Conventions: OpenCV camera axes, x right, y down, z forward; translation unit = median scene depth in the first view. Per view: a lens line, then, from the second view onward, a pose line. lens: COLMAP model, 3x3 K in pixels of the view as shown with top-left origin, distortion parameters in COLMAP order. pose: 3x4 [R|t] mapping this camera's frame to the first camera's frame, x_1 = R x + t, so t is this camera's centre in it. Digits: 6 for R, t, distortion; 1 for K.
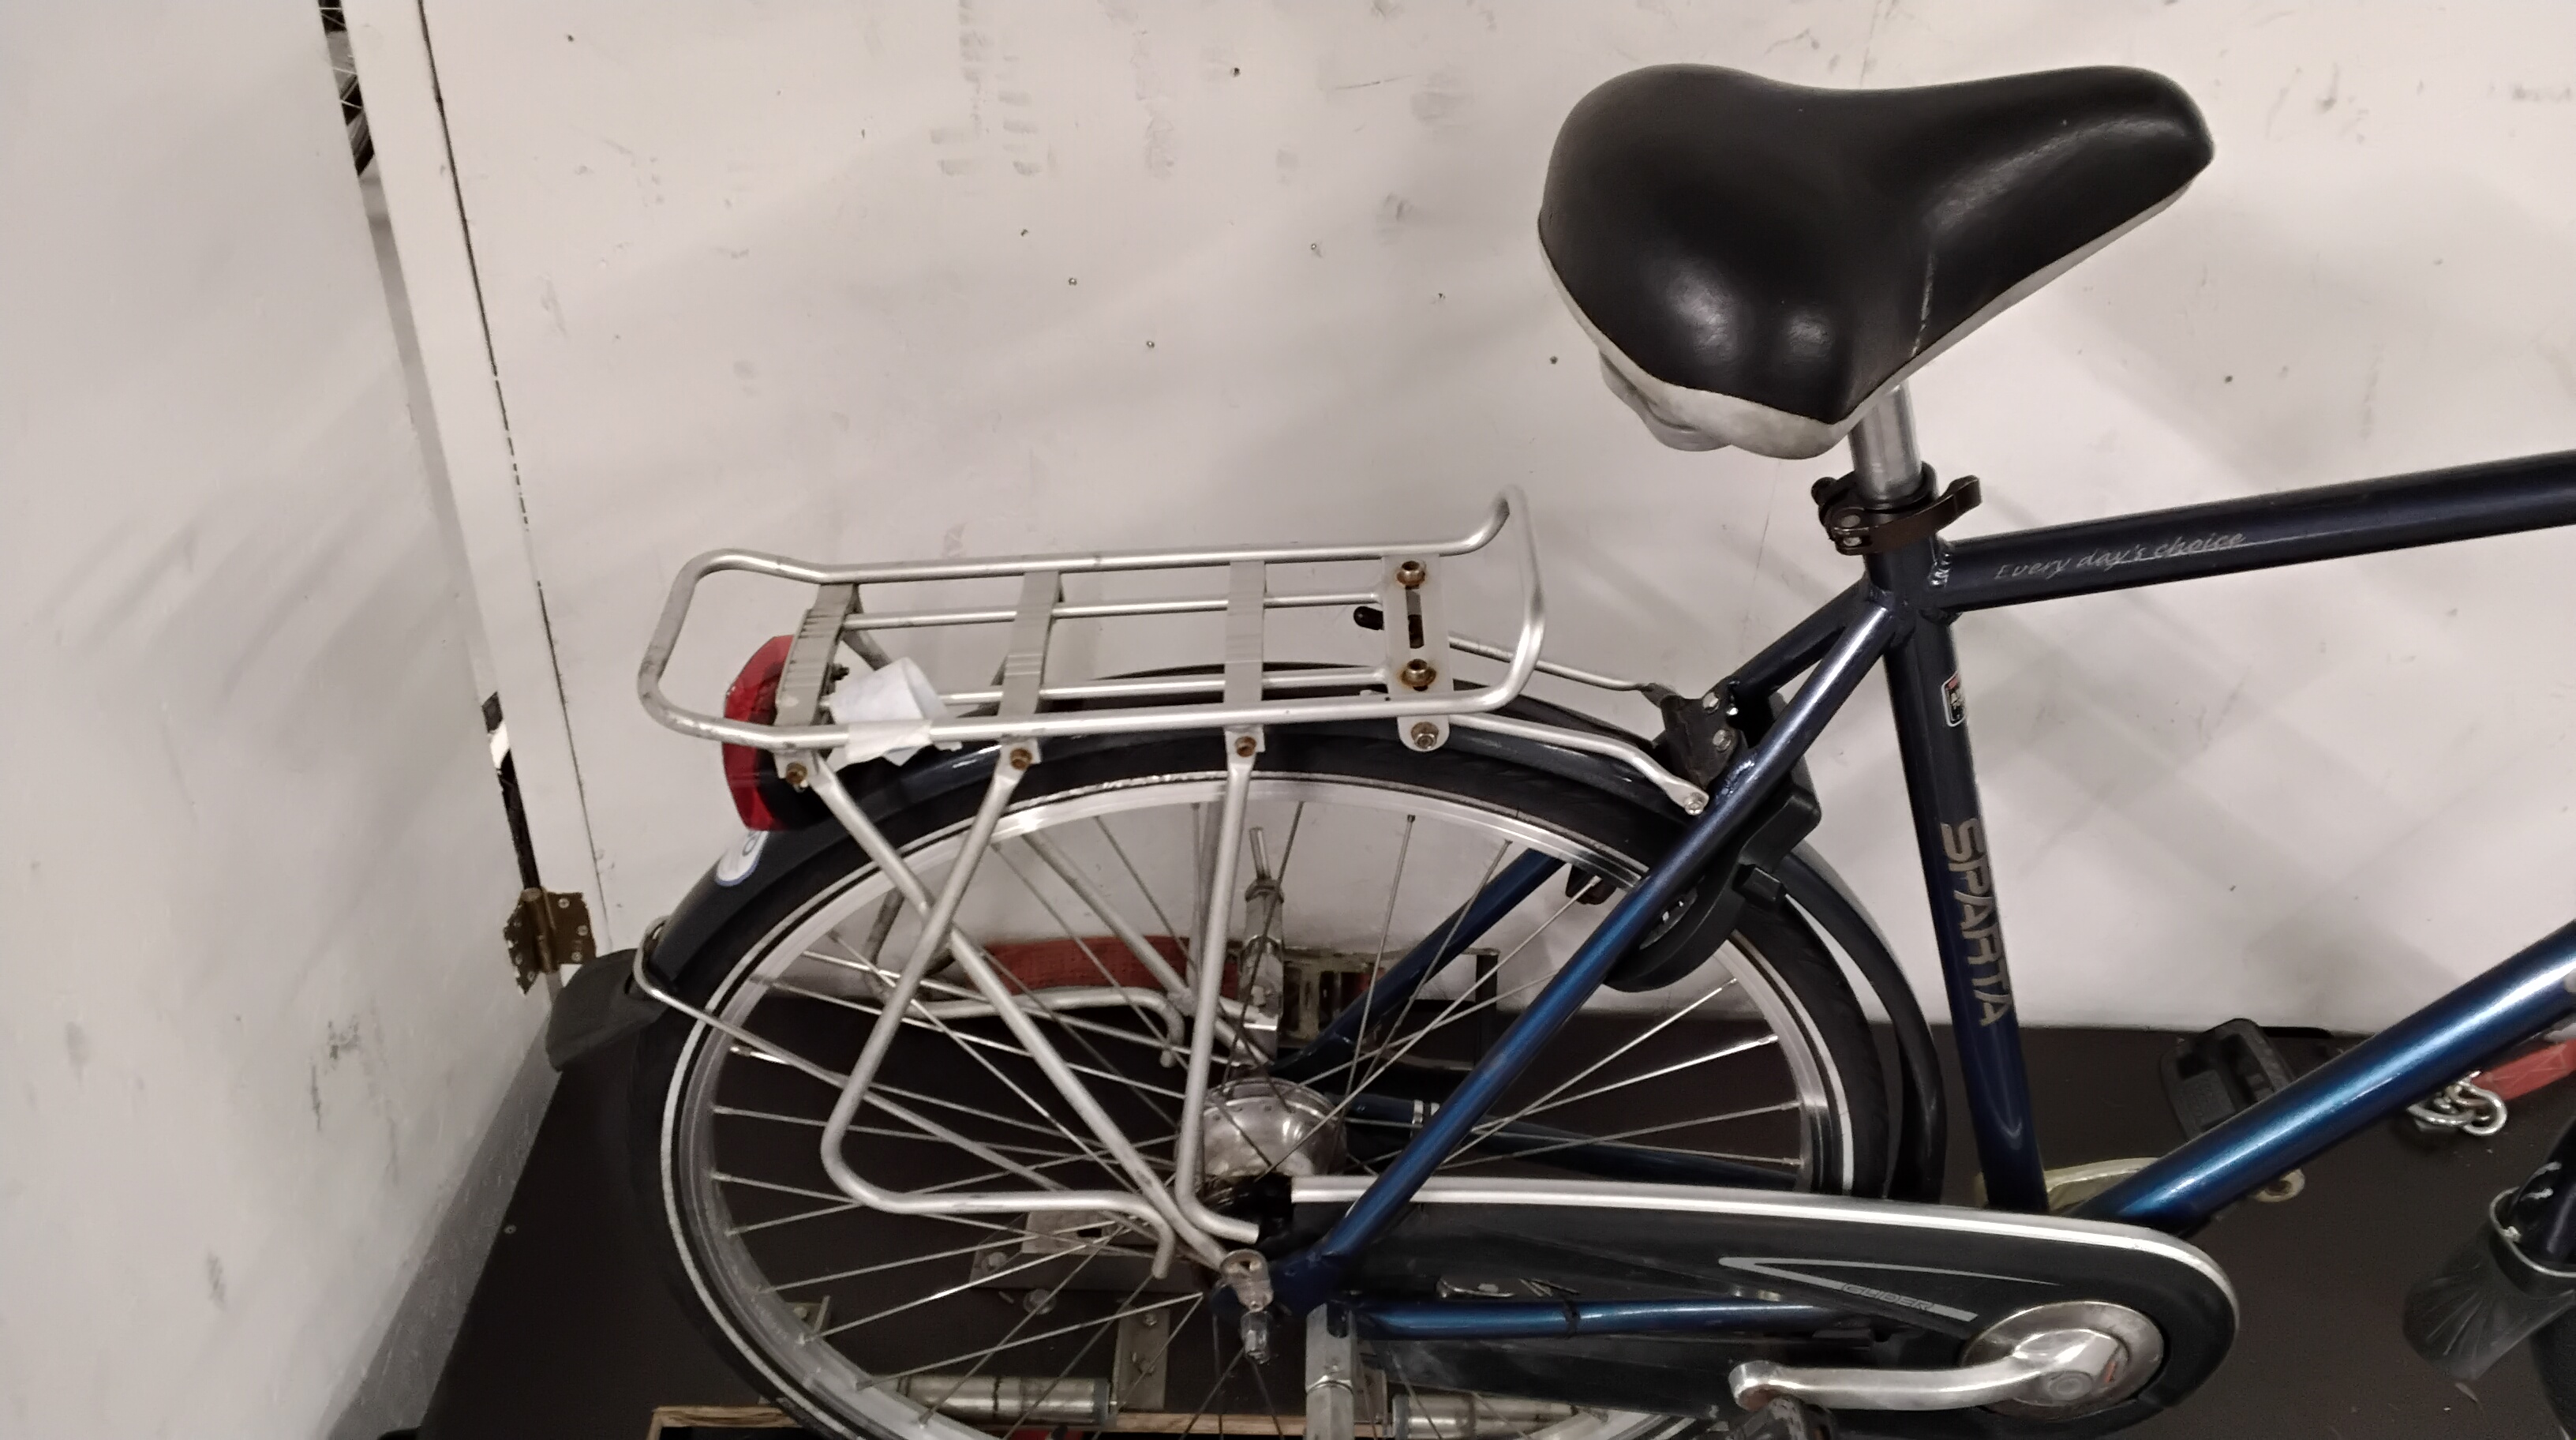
lens RADIAL K [[2033.9, 0, 1309.3], [0, 2033.9, 716.4], [0, 0, 1]] dist [0.055893, -0.074288]
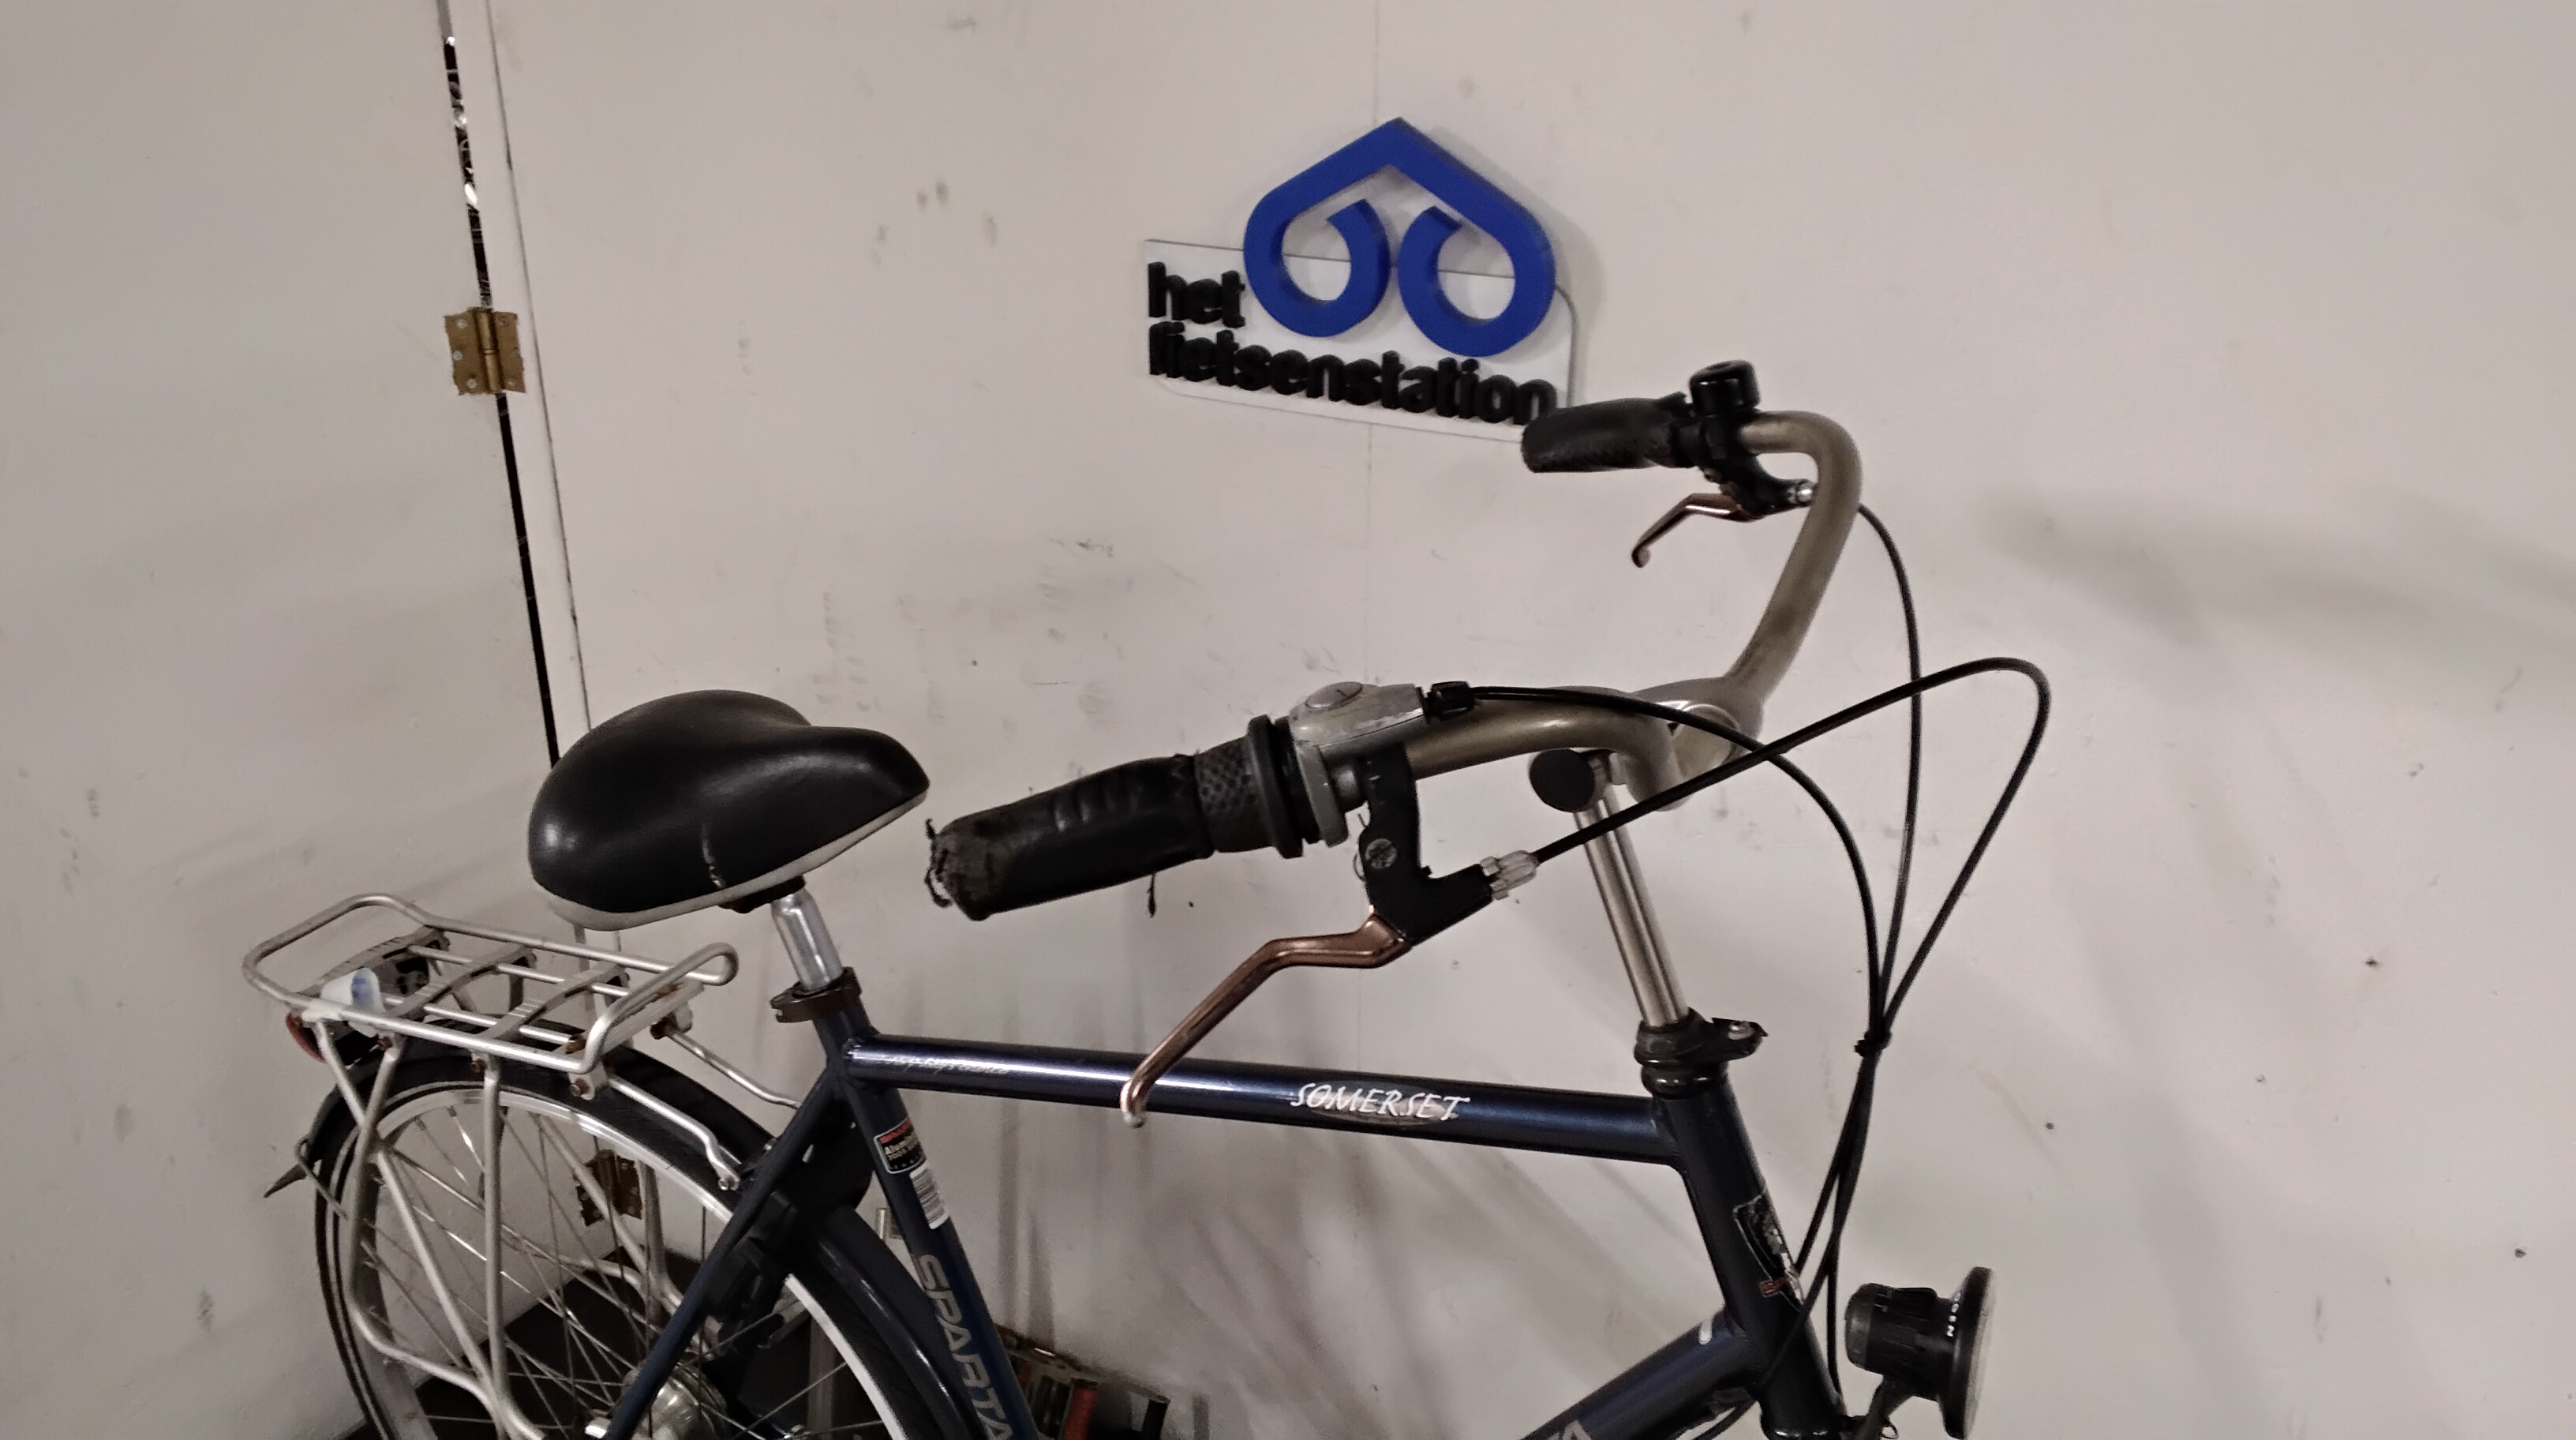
lens RADIAL K [[2033.9, 0, 1297.1], [0, 2033.9, 701.8], [0, 0, 1]] dist [0.055893, -0.074288]
pose [[0.868715, 0.137336, -0.475892, 0.994776], [-0.255752, 0.947175, -0.193519, -0.084732], [0.424176, 0.289823, 0.857950, -0.140669]]
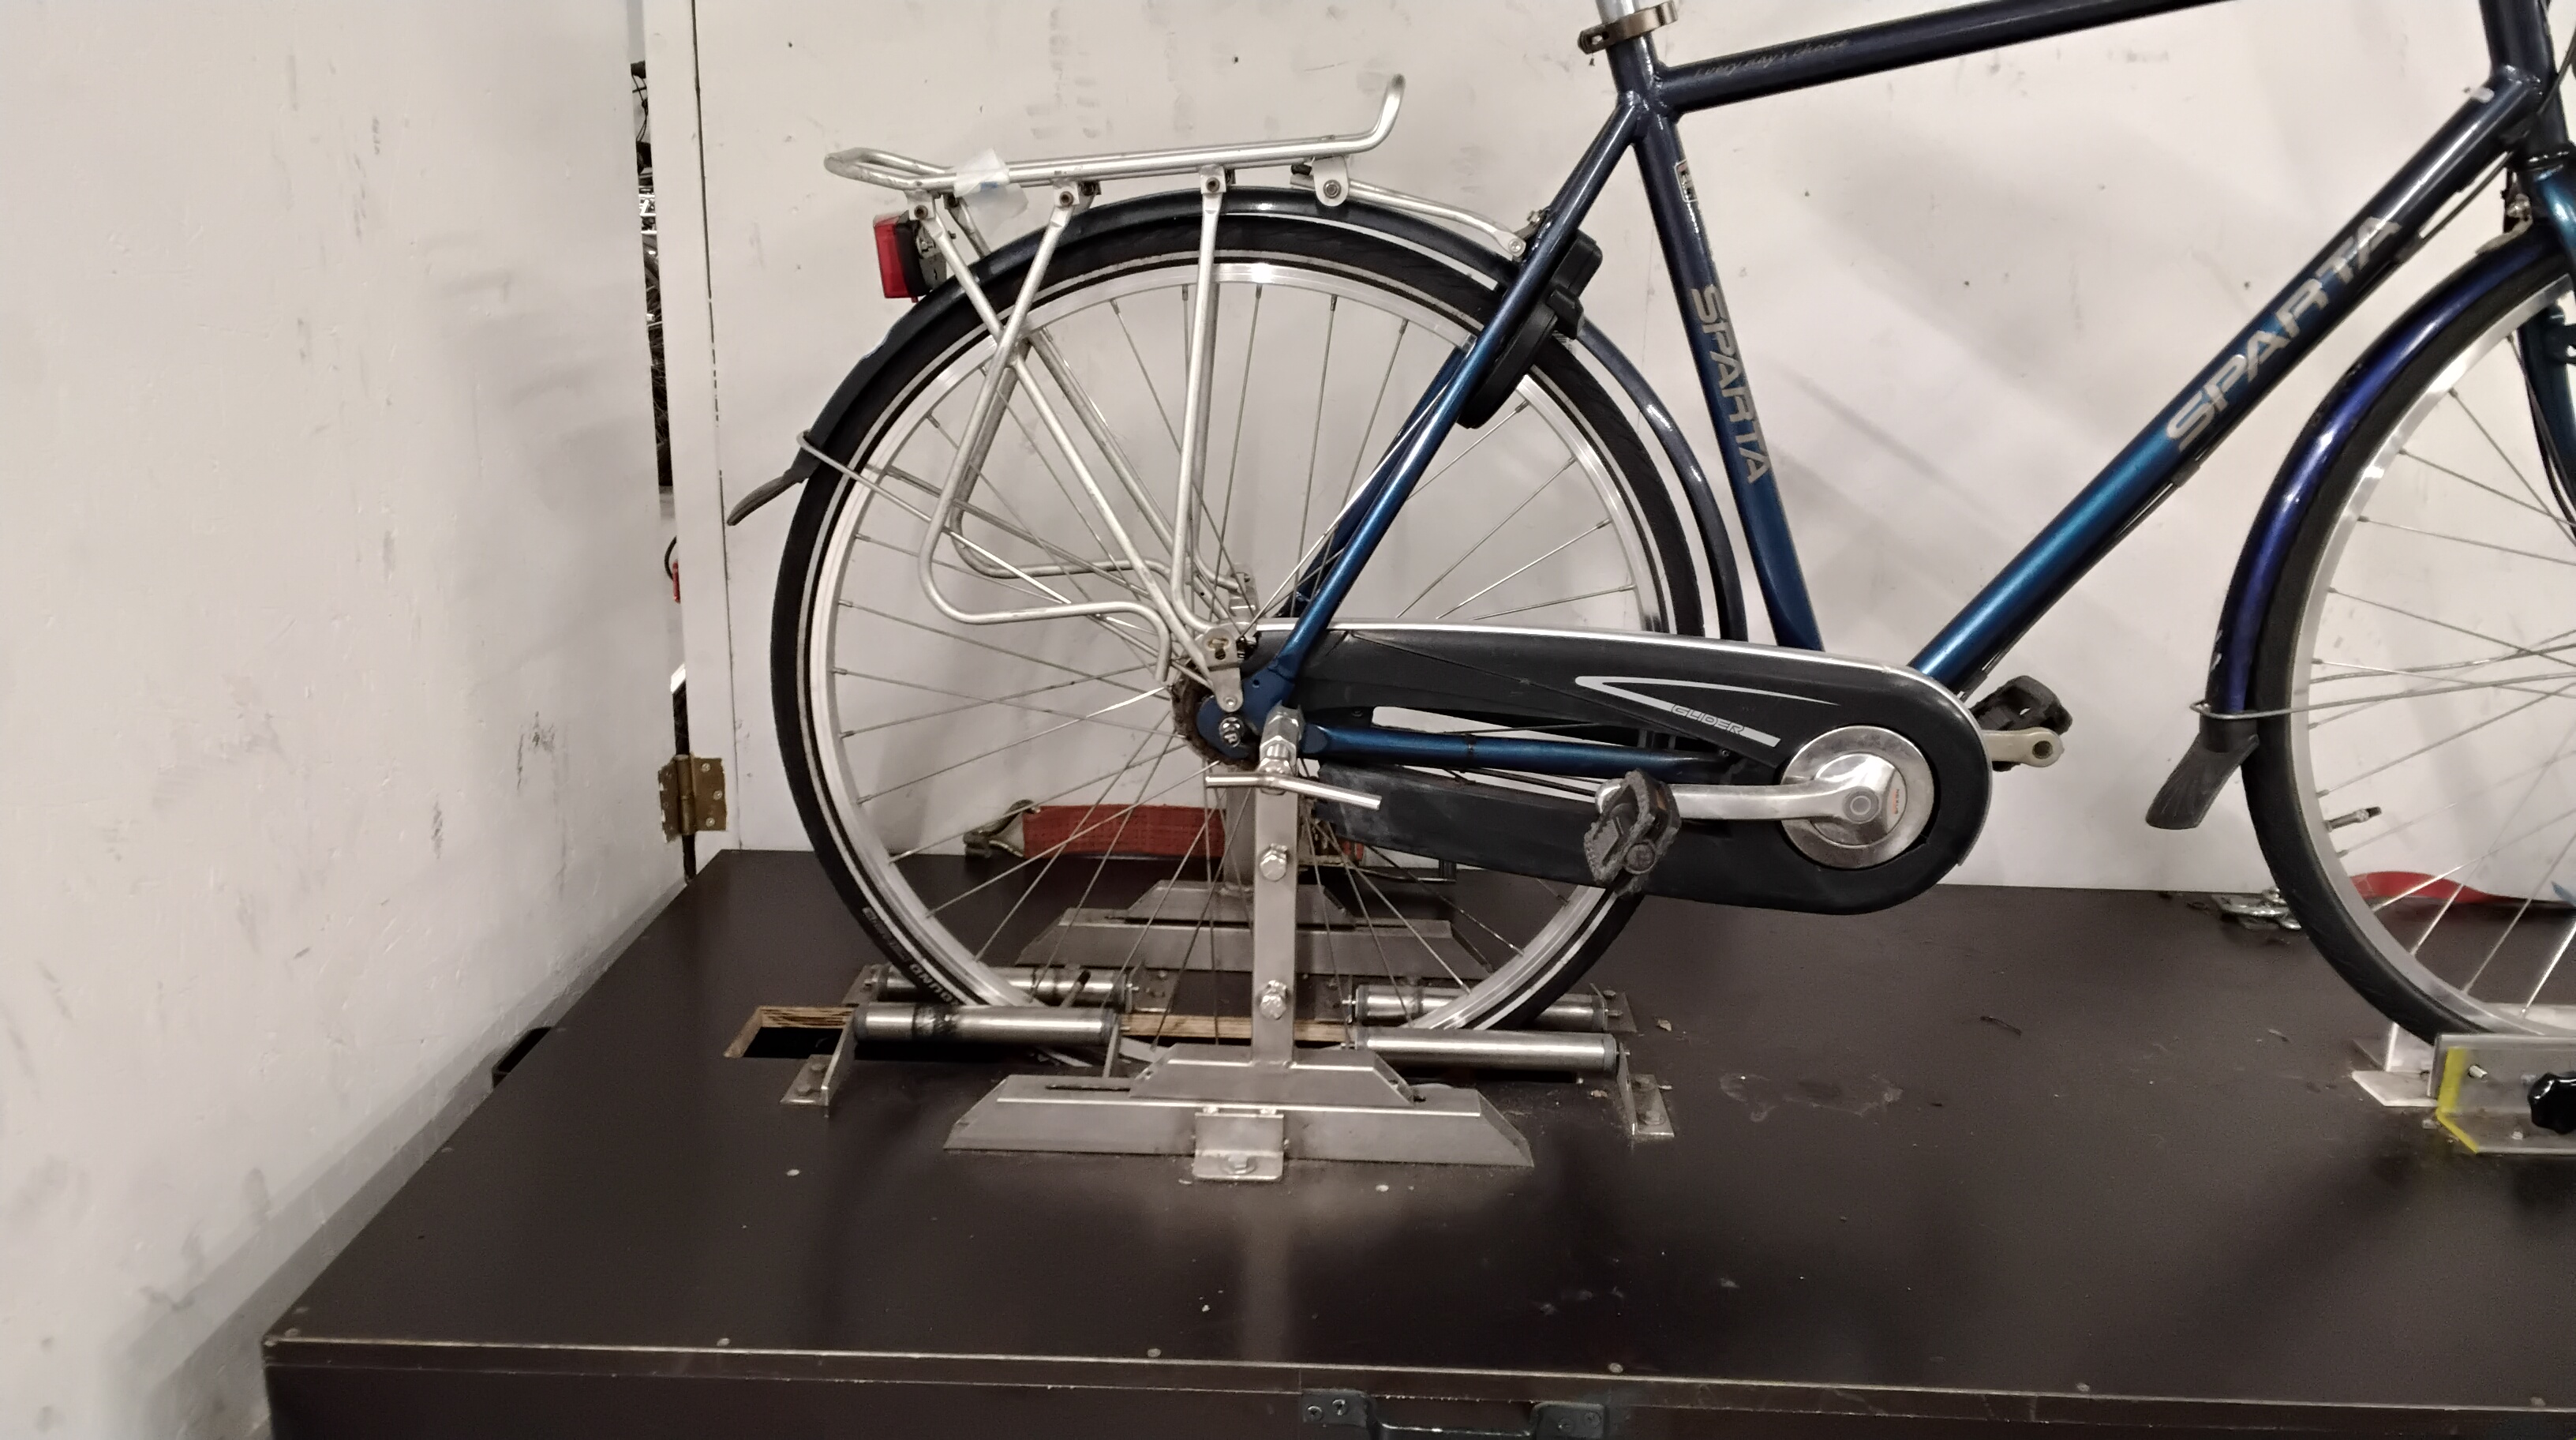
lens RADIAL K [[2033.9, 0, 1286.9], [0, 2033.9, 727.8], [0, 0, 1]] dist [0.055893, -0.074288]
pose [[0.998995, -0.012769, -0.042972, 0.068668], [-0.002825, 0.938745, -0.344600, 0.759408], [0.044740, 0.344375, 0.937766, -0.250436]]
